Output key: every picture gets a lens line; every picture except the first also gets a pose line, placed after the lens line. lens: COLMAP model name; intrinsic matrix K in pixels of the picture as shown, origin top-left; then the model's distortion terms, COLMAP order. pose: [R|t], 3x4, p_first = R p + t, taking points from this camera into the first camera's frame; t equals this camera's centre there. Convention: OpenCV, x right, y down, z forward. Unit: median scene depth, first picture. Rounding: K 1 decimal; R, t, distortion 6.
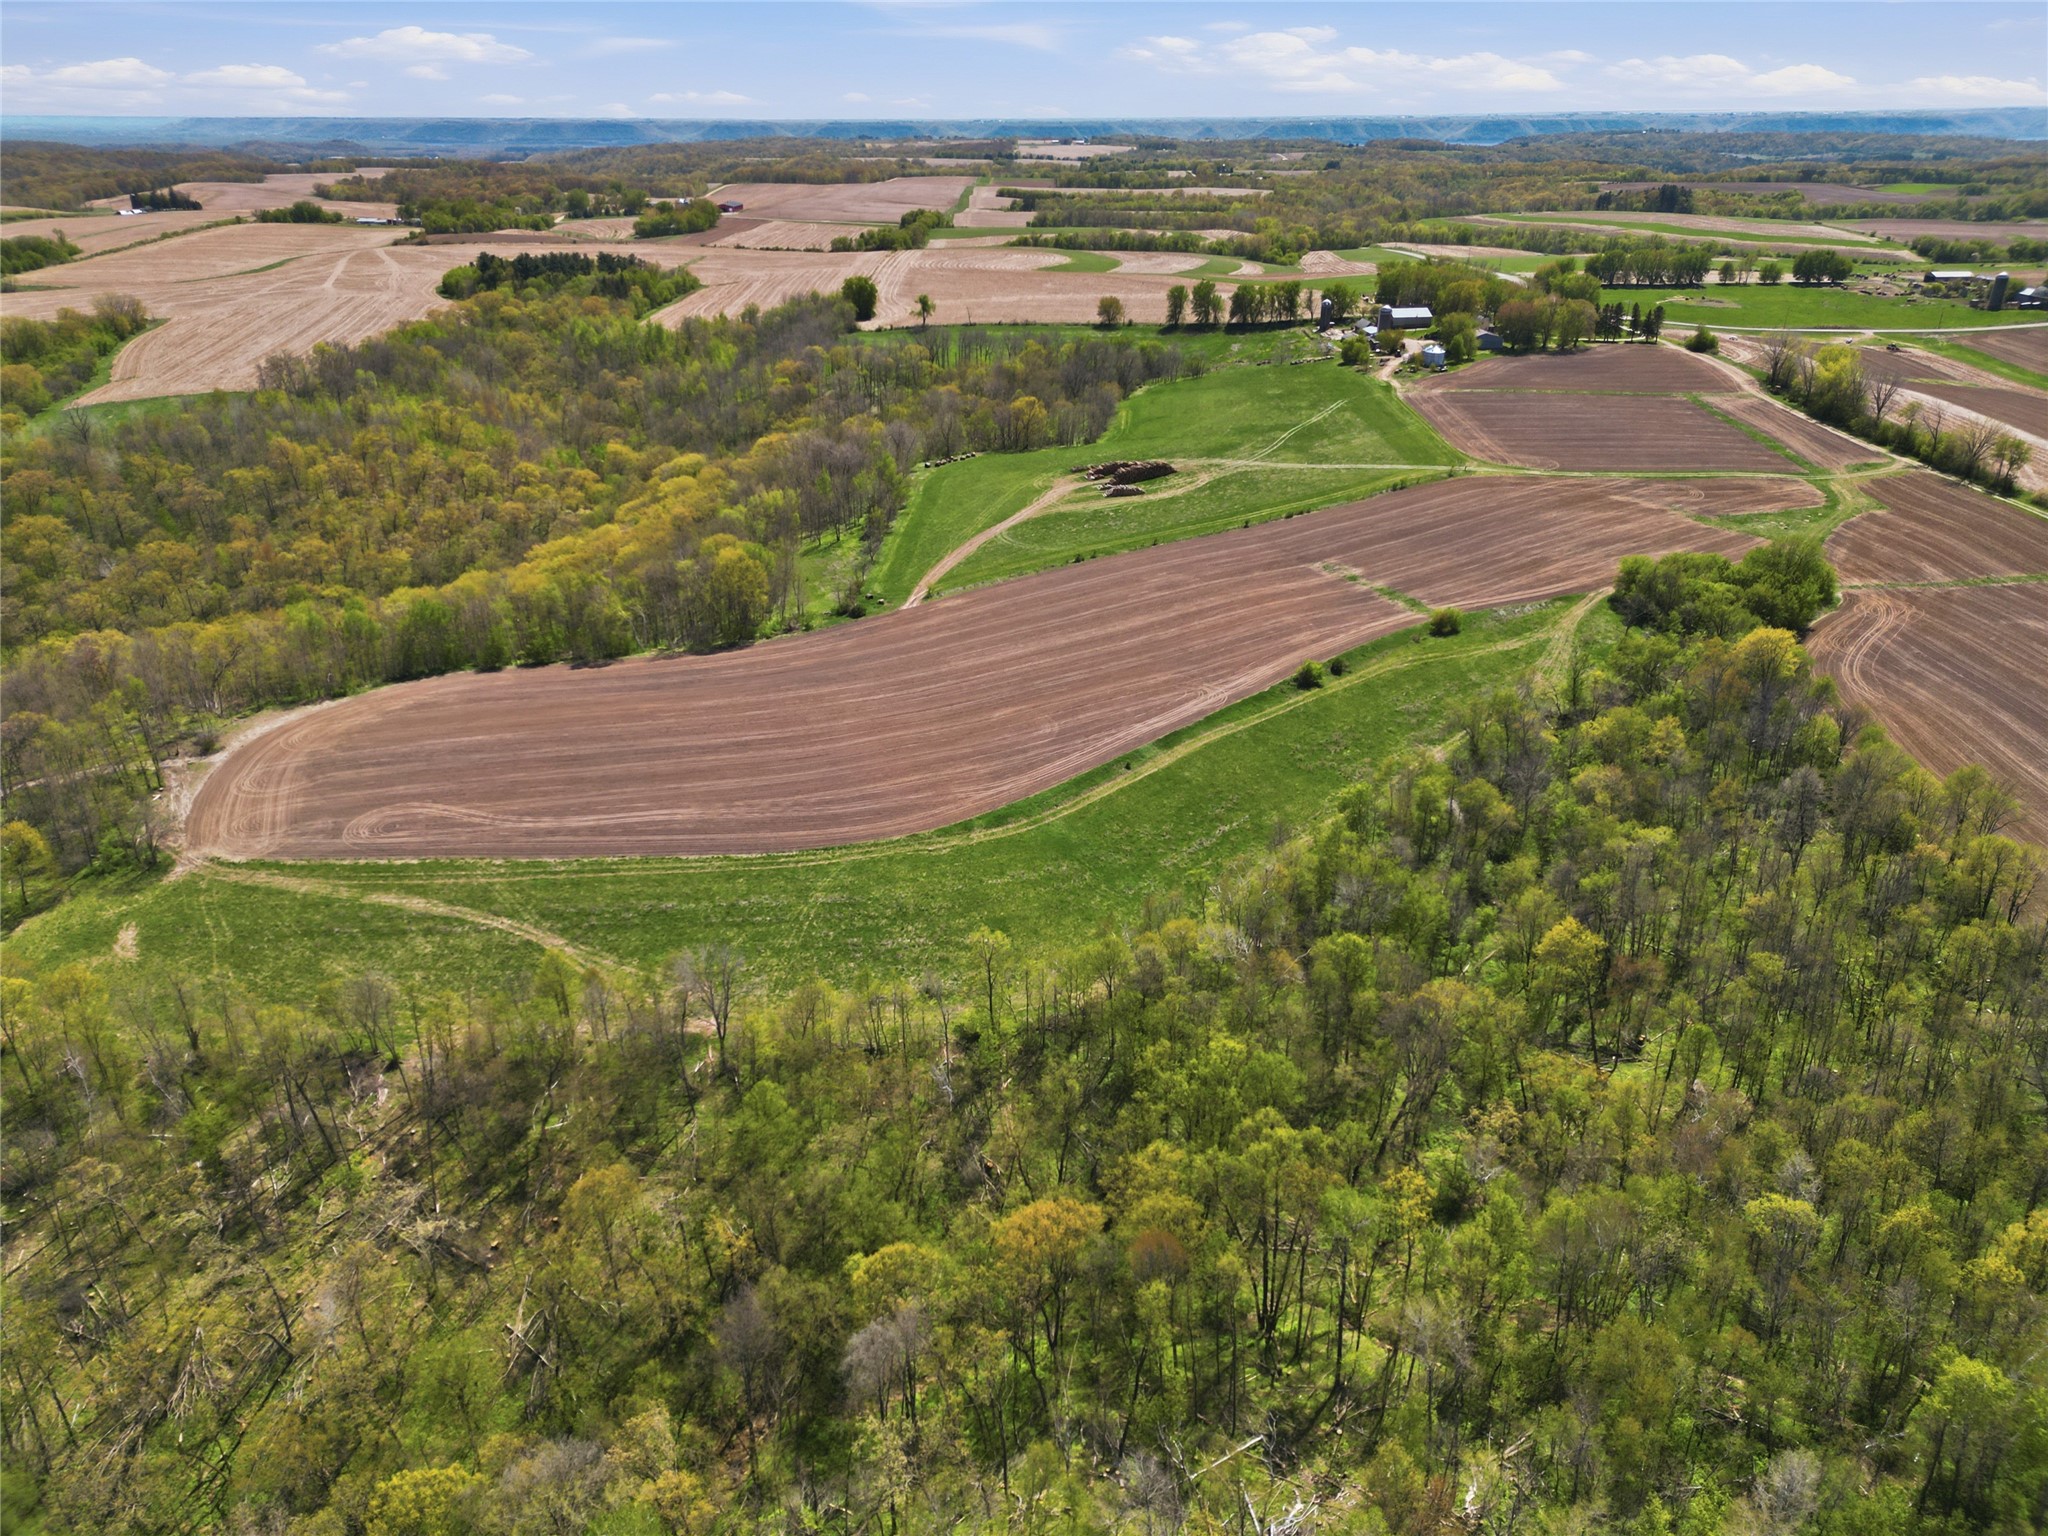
lens RADIAL K [[1407.4, 0, 1014.7], [0, 1407.4, 769.1], [0, 0, 1]] dist [0.089051, -0.092037]
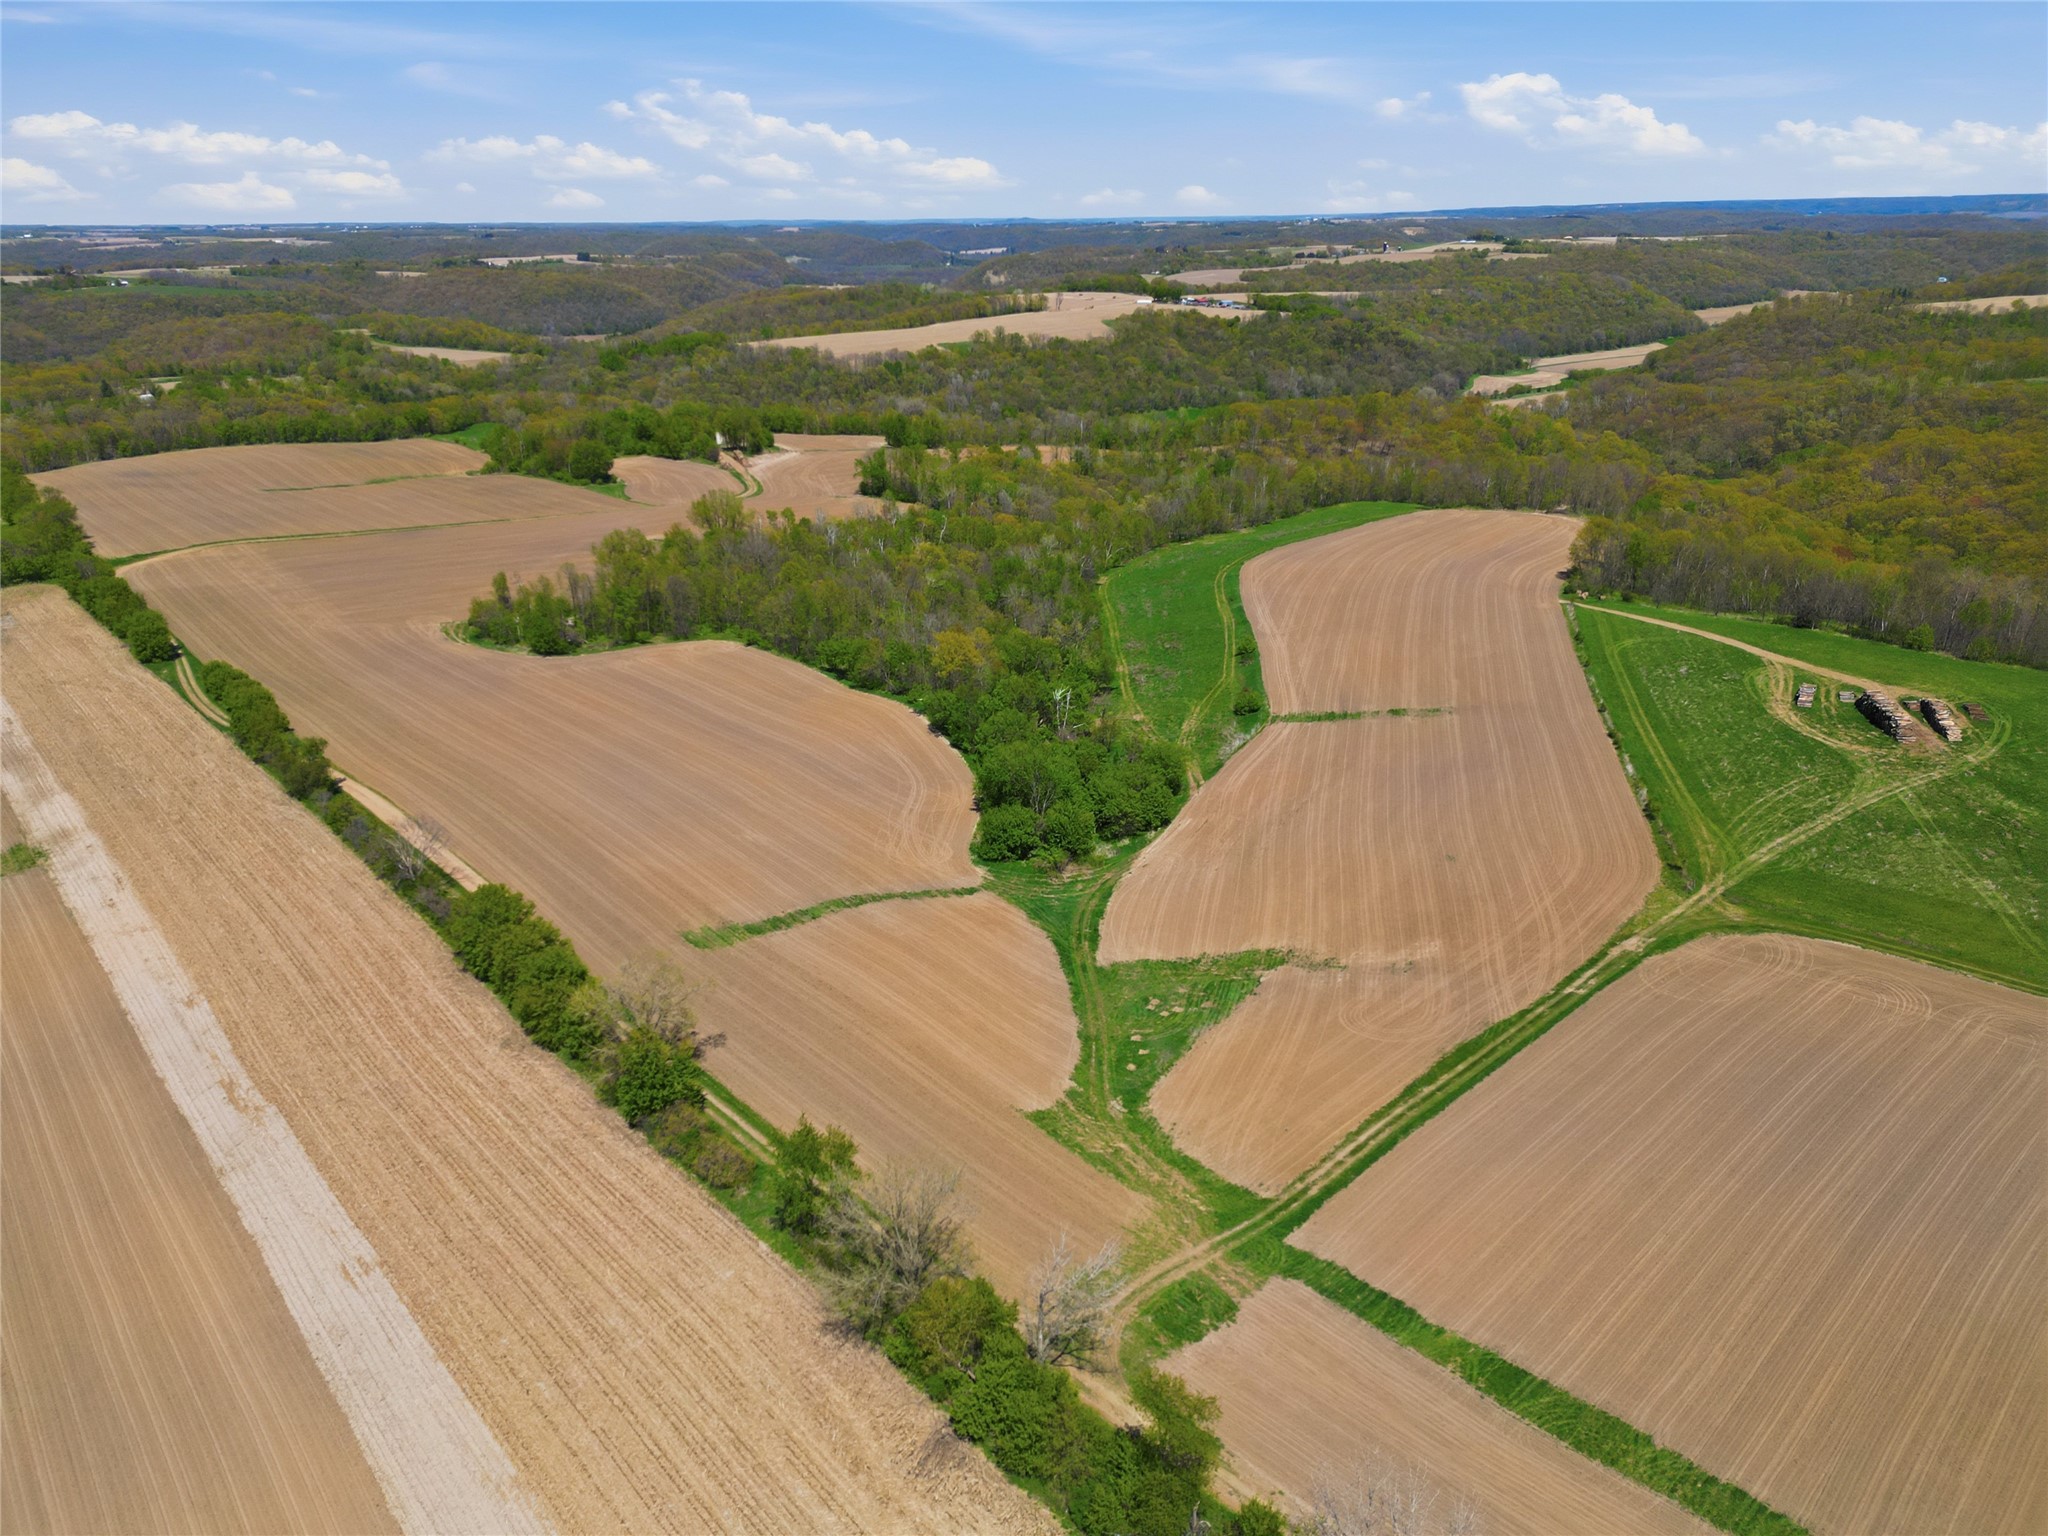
lens RADIAL K [[1407.4, 0, 1014.7], [0, 1407.4, 769.1], [0, 0, 1]] dist [0.089051, -0.092037]
pose [[-0.751189, 0.257103, -0.607958, 0.448927], [-0.256311, 0.735146, 0.627587, -0.280815], [0.608292, 0.627263, -0.486336, 0.604759]]
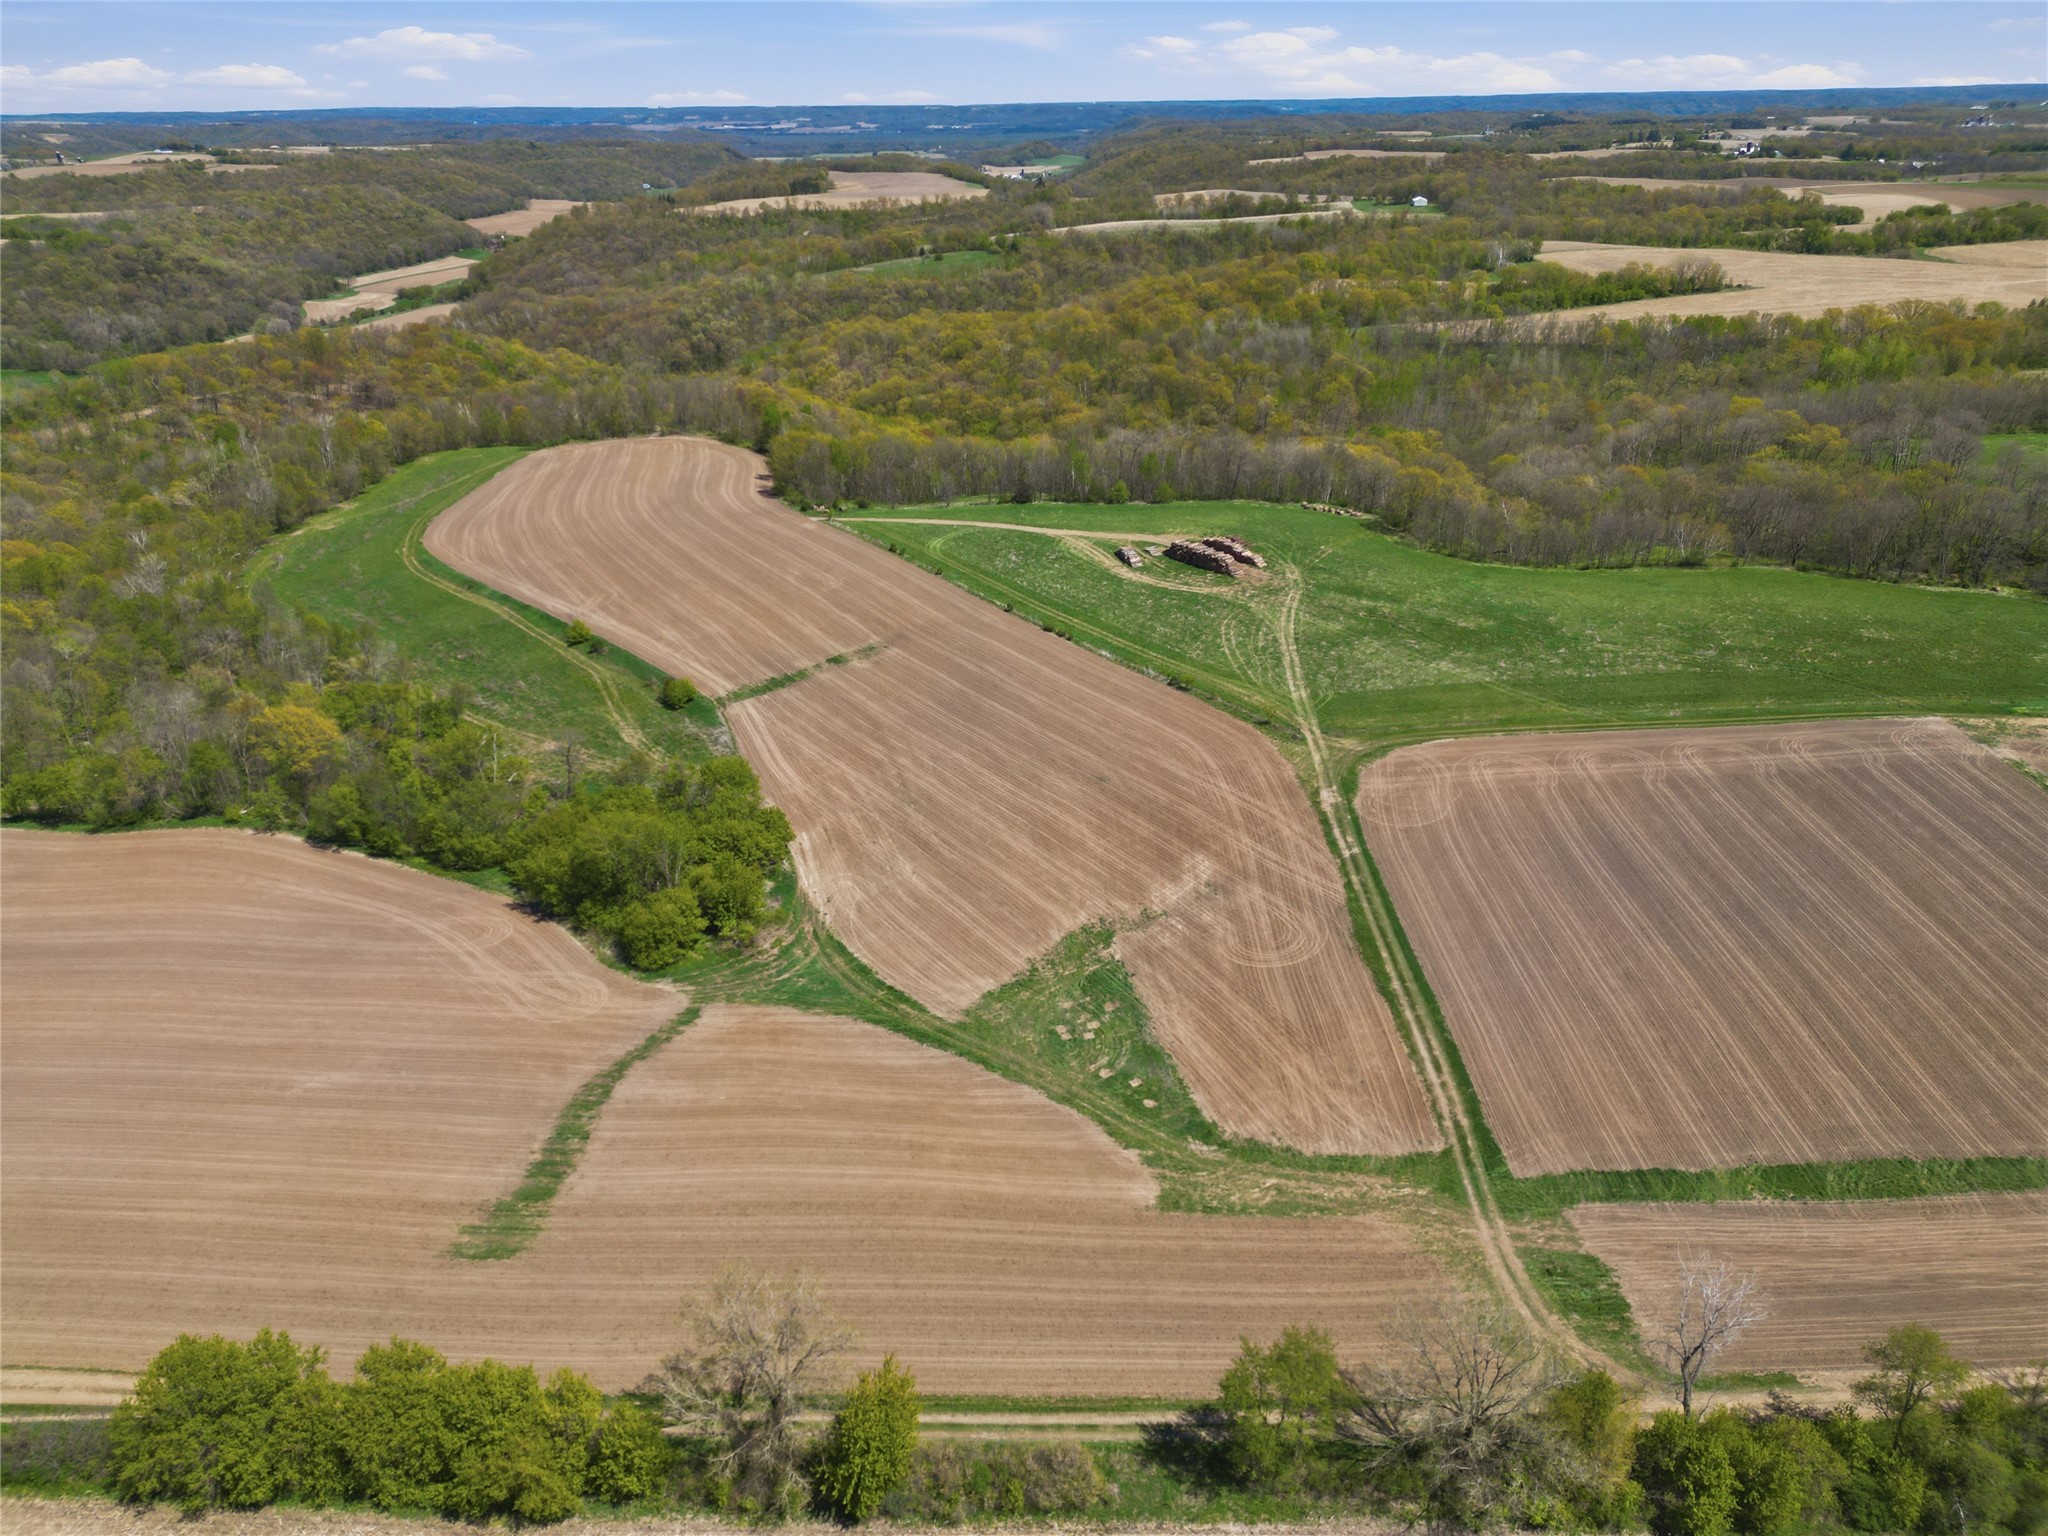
lens RADIAL K [[1407.4, 0, 1014.7], [0, 1407.4, 769.1], [0, 0, 1]] dist [0.089051, -0.092037]
pose [[-0.031060, 0.429797, -0.902391, 0.471690], [-0.406183, 0.819489, 0.404293, -0.214708], [0.913264, 0.379094, 0.149123, 0.459465]]
